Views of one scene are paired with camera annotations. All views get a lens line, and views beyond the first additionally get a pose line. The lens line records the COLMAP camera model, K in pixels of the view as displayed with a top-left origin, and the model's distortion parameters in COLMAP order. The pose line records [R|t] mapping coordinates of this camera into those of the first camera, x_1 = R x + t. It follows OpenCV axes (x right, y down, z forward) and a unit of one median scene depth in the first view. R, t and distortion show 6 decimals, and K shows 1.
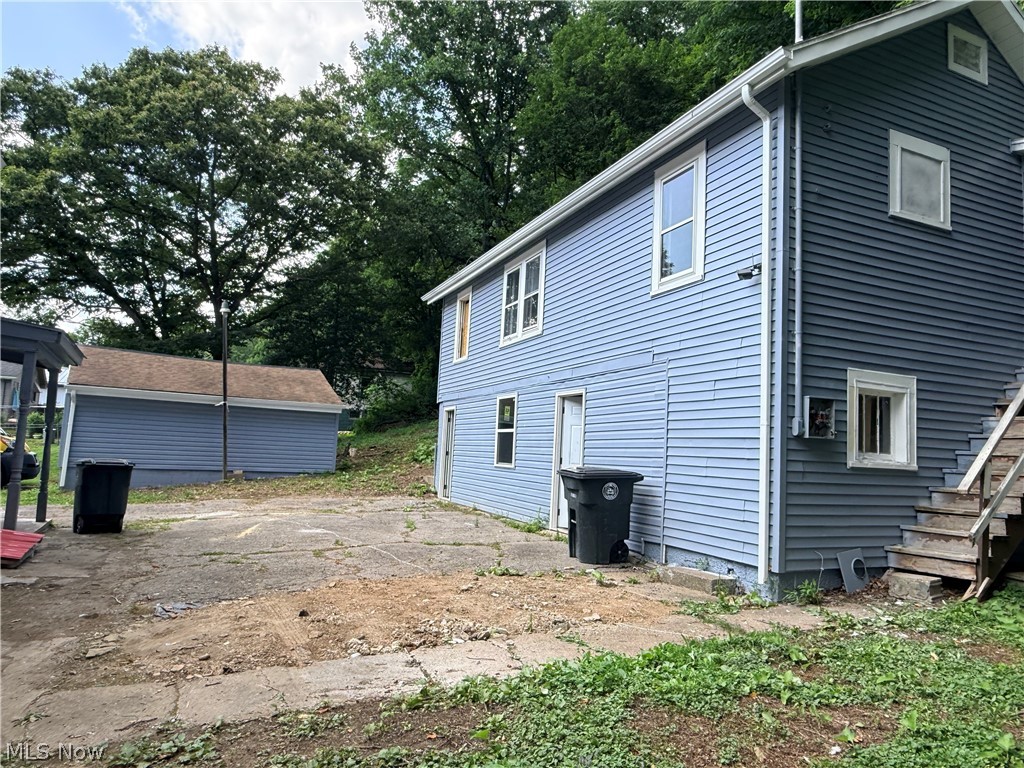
lens RADIAL K [[642.3, 0, 512.0], [0, 642.3, 384.0], [0, 0, 1]] dist [0.001499, 0.000513]
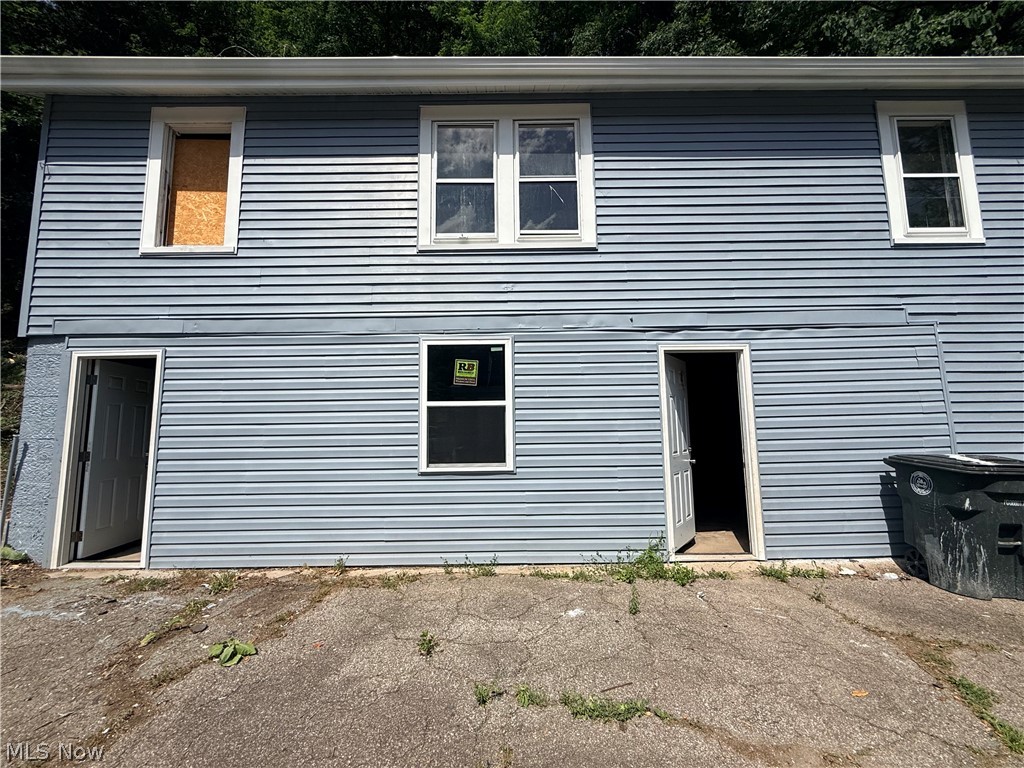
lens RADIAL K [[415.5, 0, 512.0], [0, 415.5, 384.0], [0, 0, 1]] dist [0.001258, 0.000194]
pose [[0.389482, 0.036413, 0.920314, -0.329240], [-0.063649, 0.997893, -0.012546, 0.059292], [-0.918832, -0.053691, 0.390979, 0.851242]]
